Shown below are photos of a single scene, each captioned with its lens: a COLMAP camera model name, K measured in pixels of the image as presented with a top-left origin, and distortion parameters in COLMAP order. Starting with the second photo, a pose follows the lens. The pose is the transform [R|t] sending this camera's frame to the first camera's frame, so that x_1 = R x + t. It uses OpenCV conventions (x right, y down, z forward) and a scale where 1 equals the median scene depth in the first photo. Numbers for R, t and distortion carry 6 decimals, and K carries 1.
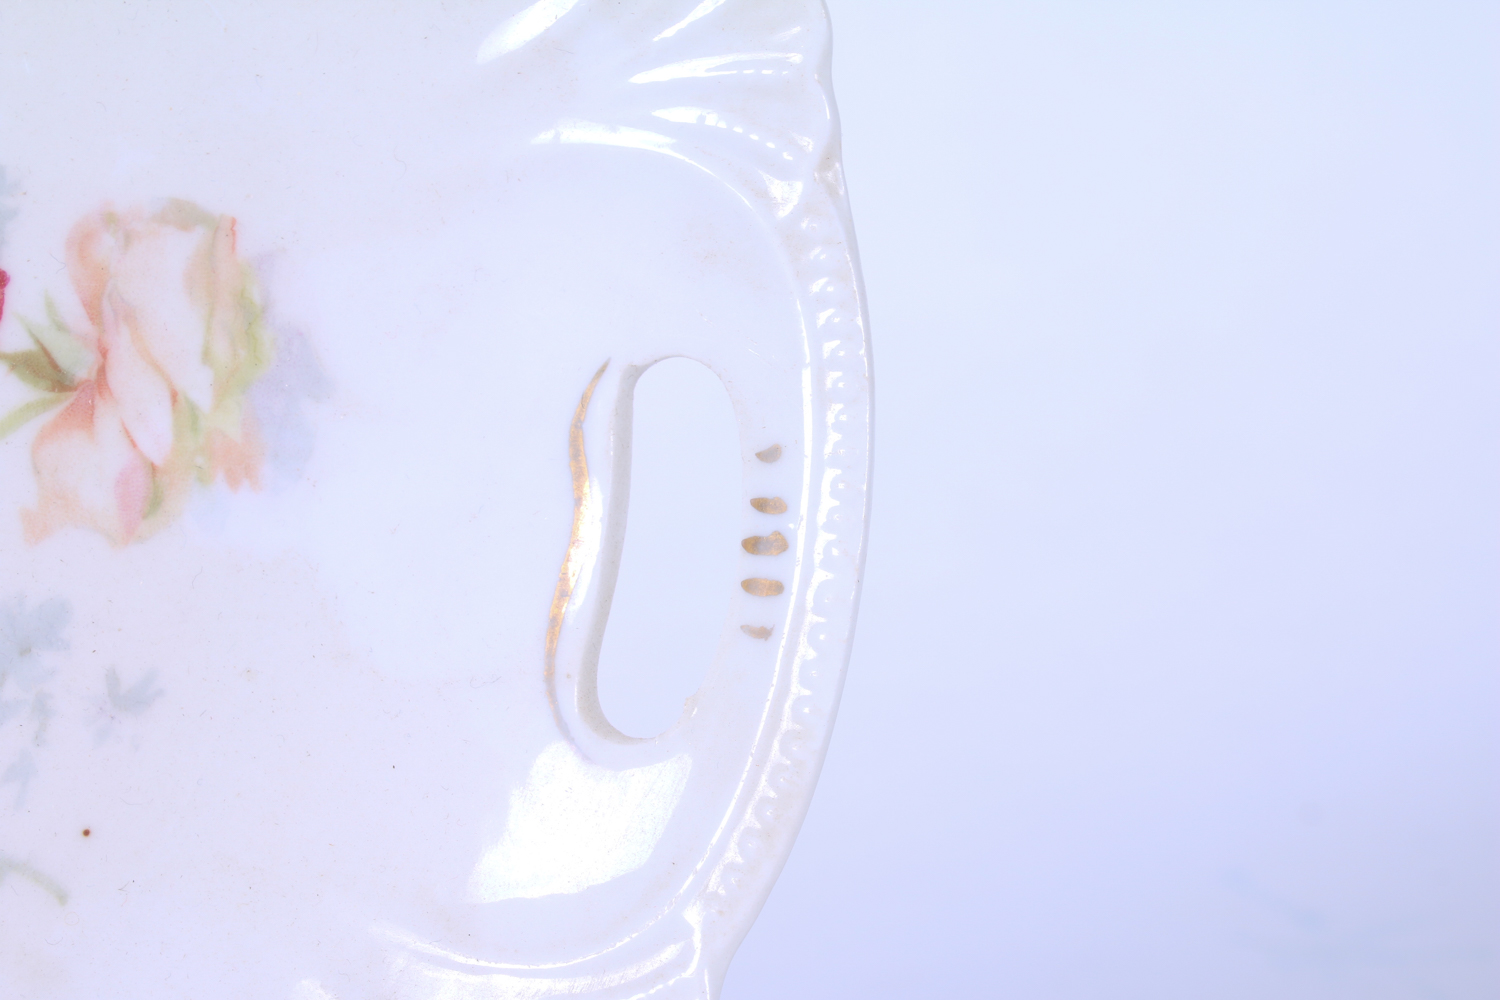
lens RADIAL K [[3002.3, 0, 751.3], [0, 3002.3, 502.9], [0, 0, 1]] dist [0.038671, 0.000000]
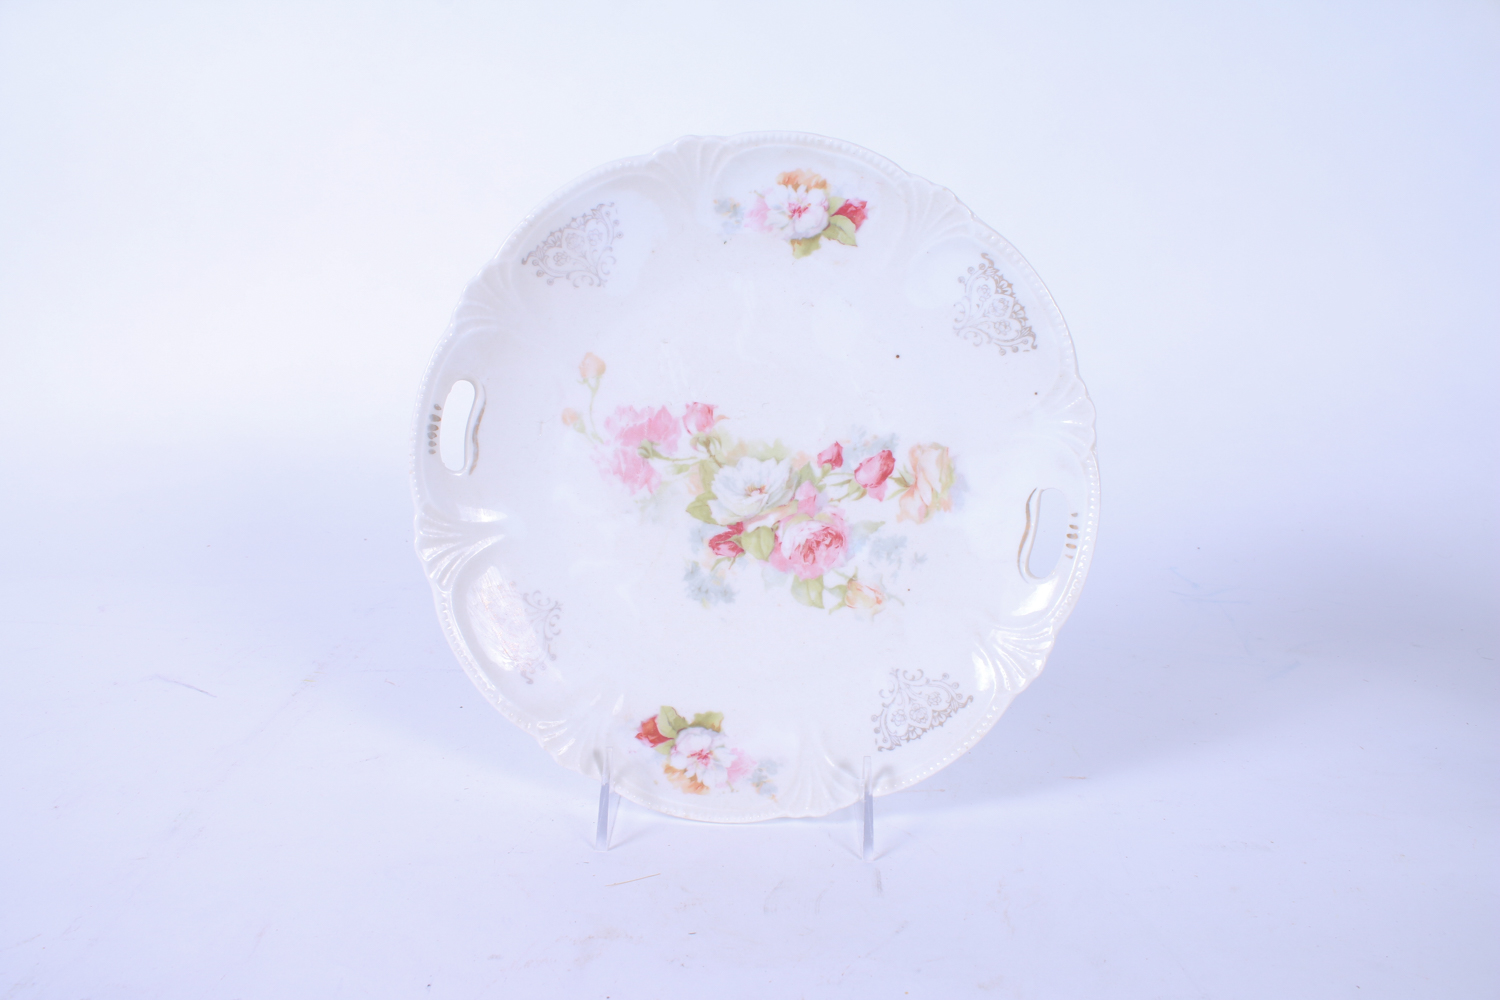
lens RADIAL K [[1338.2, 0, 747.2], [0, 1338.2, 498.2], [0, 0, 1]] dist [-0.118837, 0.004603]
pose [[0.987644, 0.058209, -0.145504, -0.175866], [-0.036512, 0.988378, 0.147569, -0.293684], [0.152403, -0.140433, 0.978290, -0.895368]]
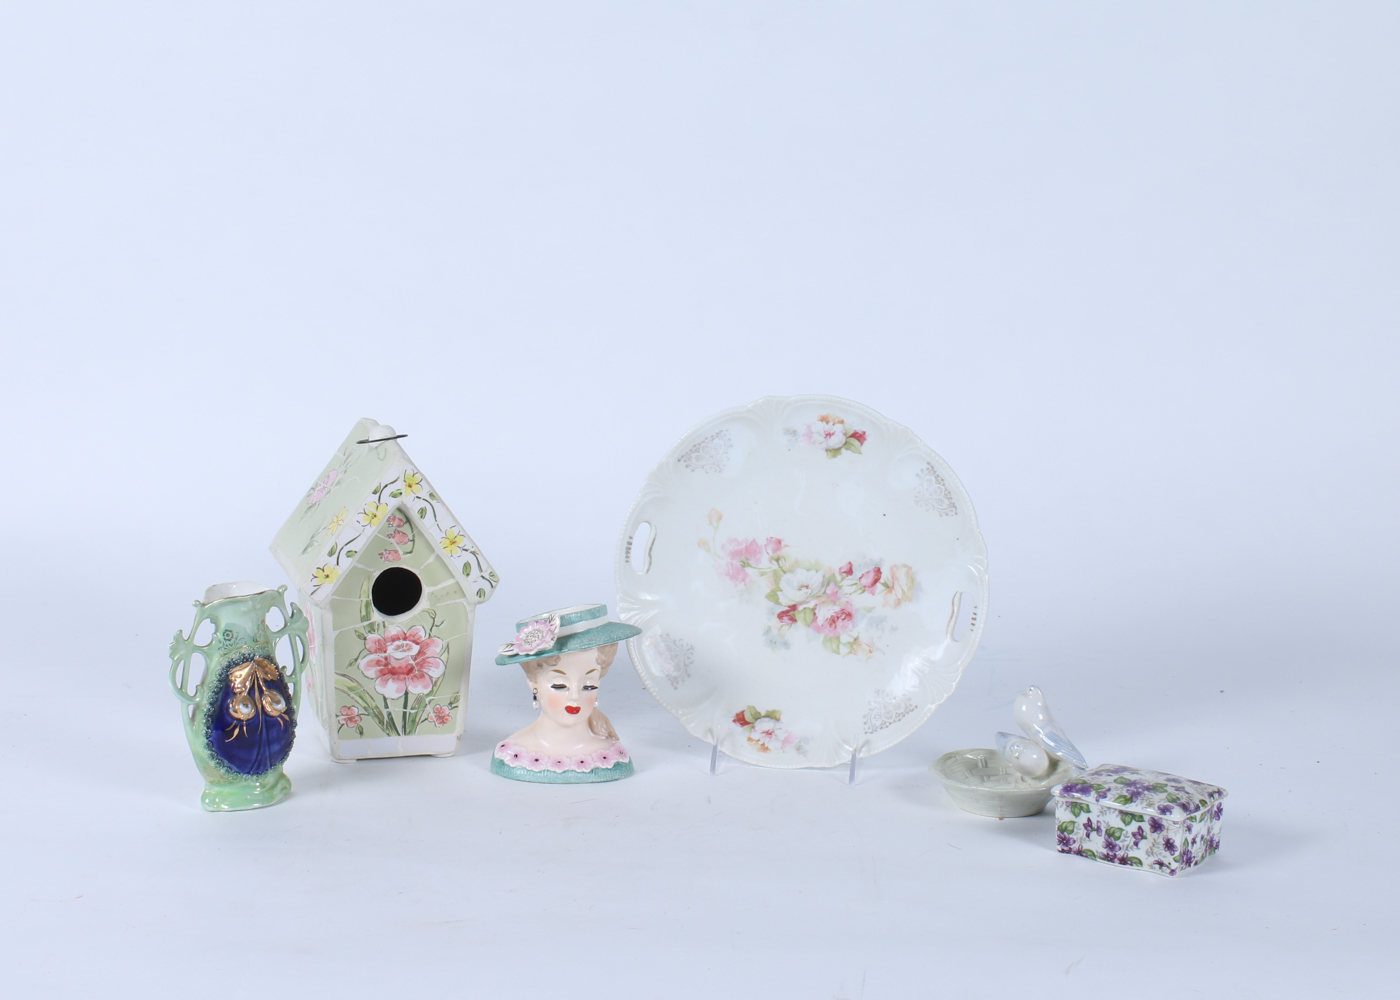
lens RADIAL K [[4242.6, 0, 693.8], [0, 4242.6, 505.5], [0, 0, 1]] dist [0.490993, 0.000000]
pose [[0.954226, 0.088317, -0.285748, 2.359374], [-0.043851, 0.986396, 0.158430, -1.928123], [0.295853, -0.138648, 0.945118, -9.292821]]
